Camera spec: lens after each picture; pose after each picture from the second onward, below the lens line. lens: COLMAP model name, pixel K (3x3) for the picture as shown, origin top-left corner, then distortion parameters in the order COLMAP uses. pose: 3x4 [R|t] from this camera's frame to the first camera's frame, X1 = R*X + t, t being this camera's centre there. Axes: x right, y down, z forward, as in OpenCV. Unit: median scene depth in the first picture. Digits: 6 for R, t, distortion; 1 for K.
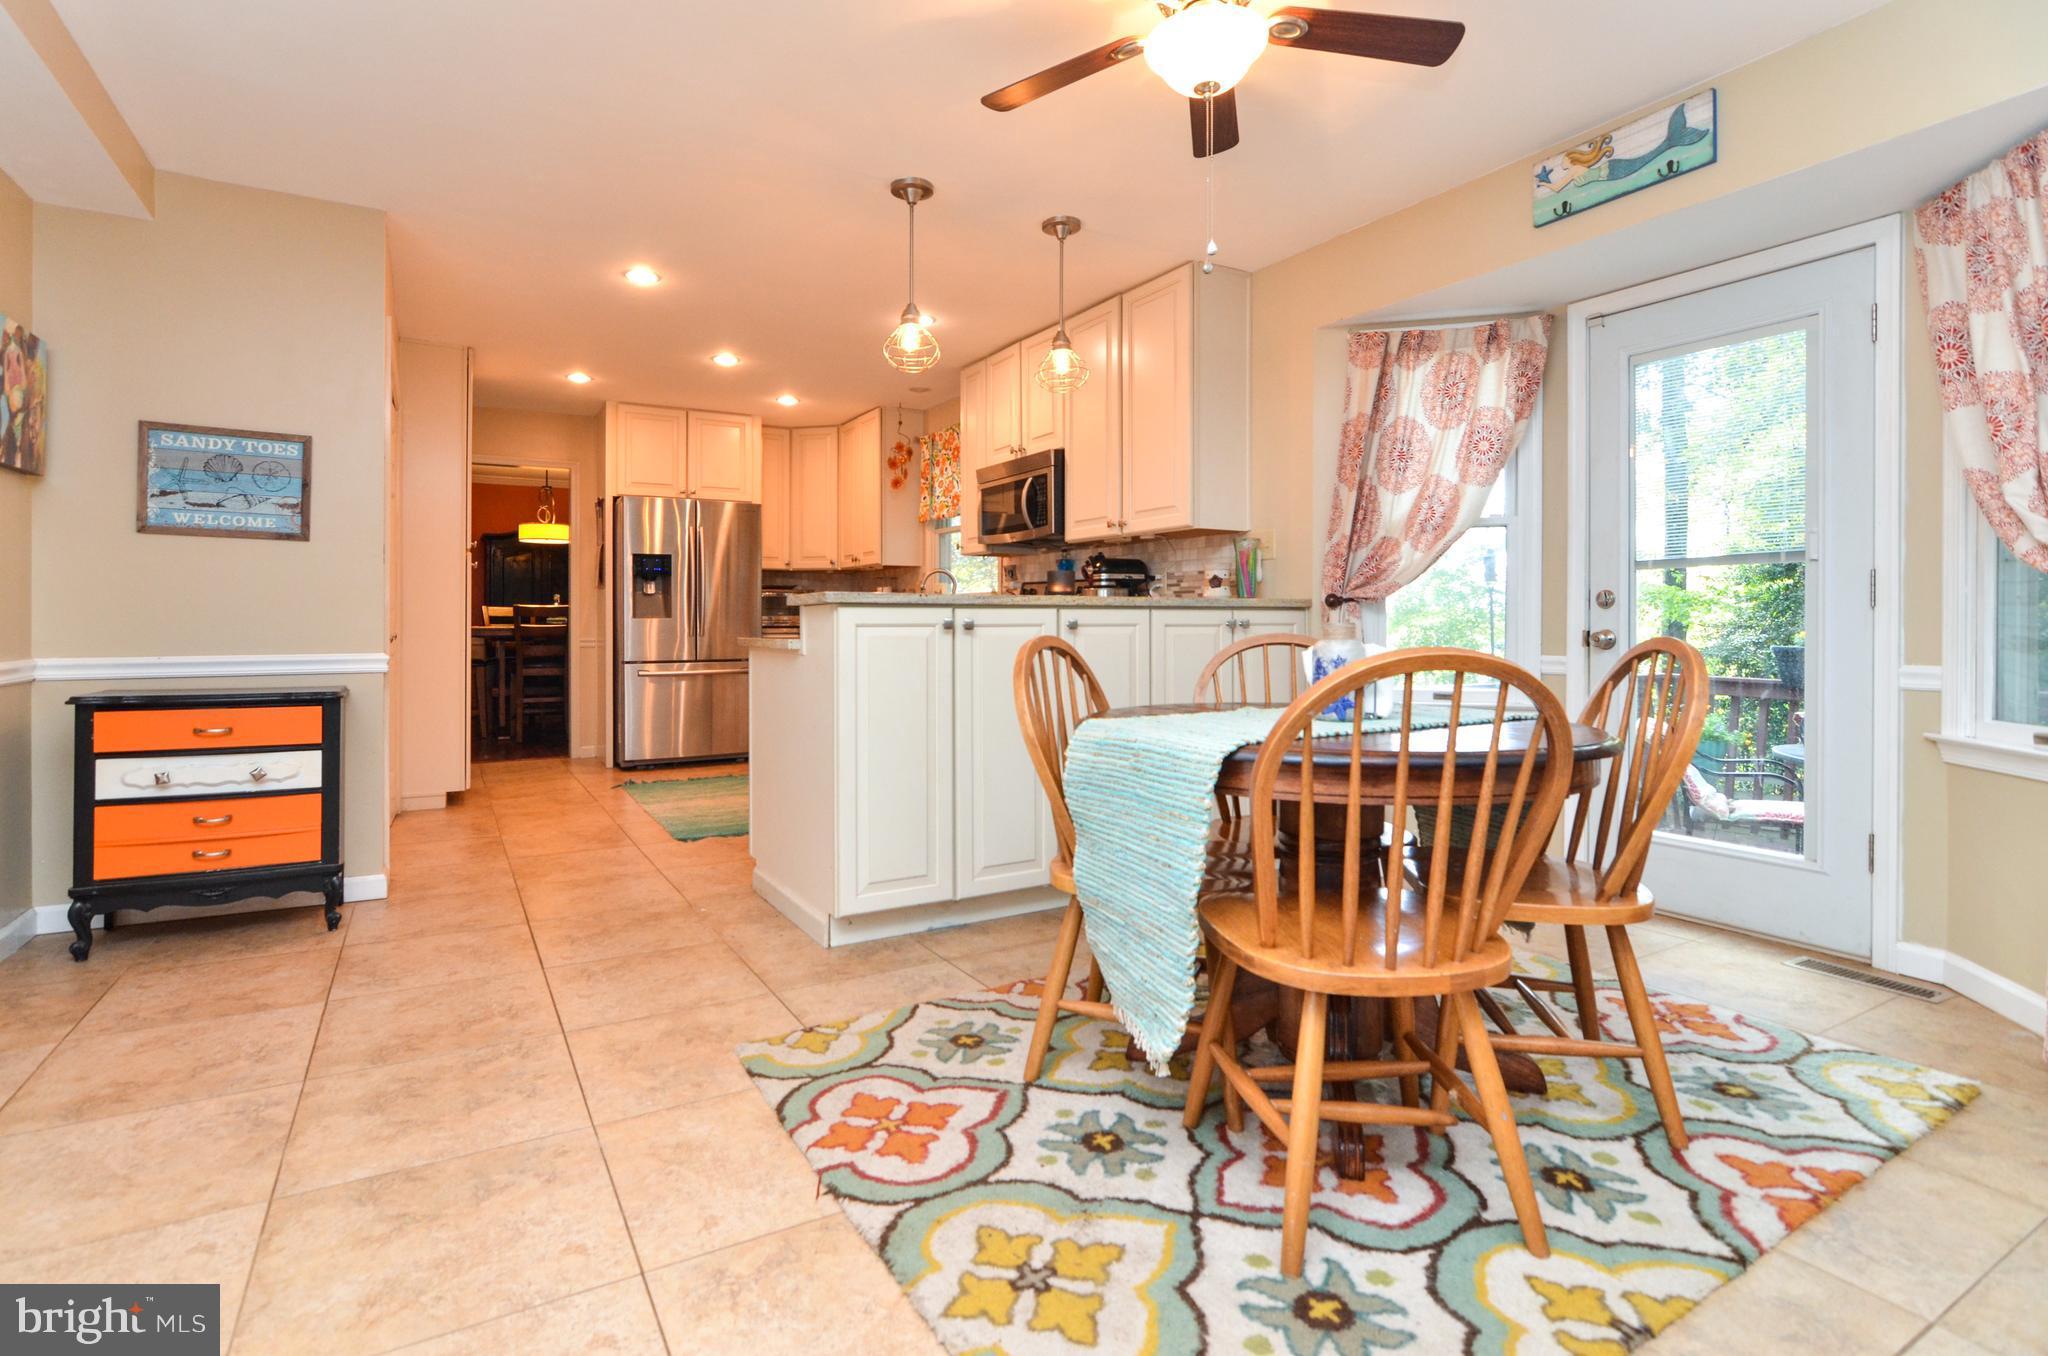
lens RADIAL K [[996.2, 0, 1034.0], [0, 996.2, 621.2], [0, 0, 1]] dist [-0.006041, -0.000920]
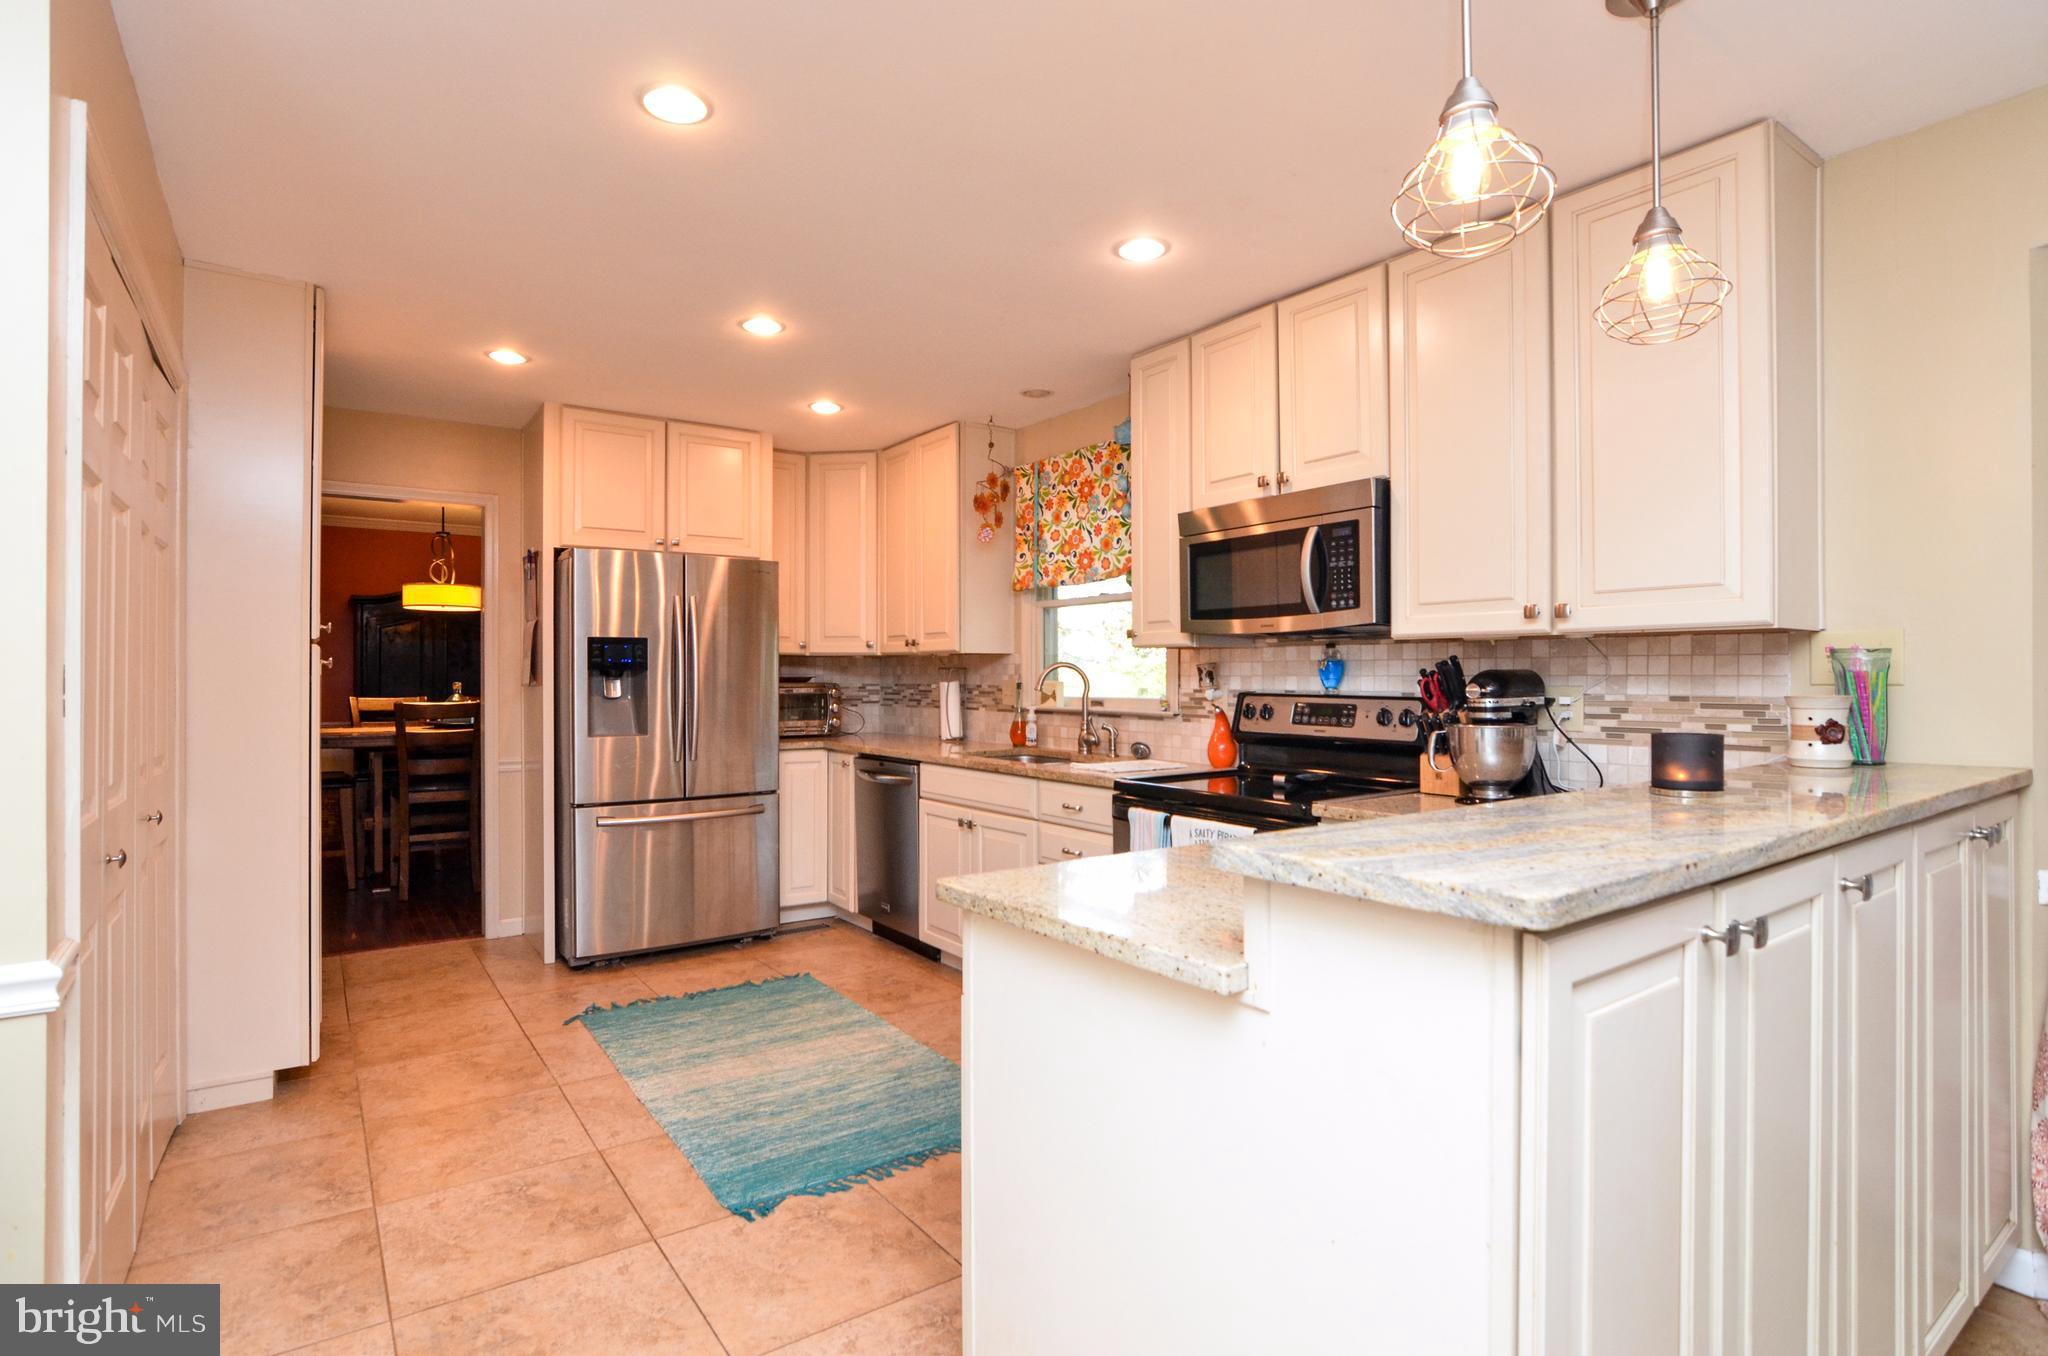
lens RADIAL K [[996.2, 0, 1022.5], [0, 996.2, 676.6], [0, 0, 1]] dist [-0.006041, -0.000920]
pose [[0.996541, 0.000701, 0.083099, -0.169532], [-0.000880, 0.999997, 0.002122, -0.042217], [-0.083097, -0.002188, 0.996539, 0.319015]]
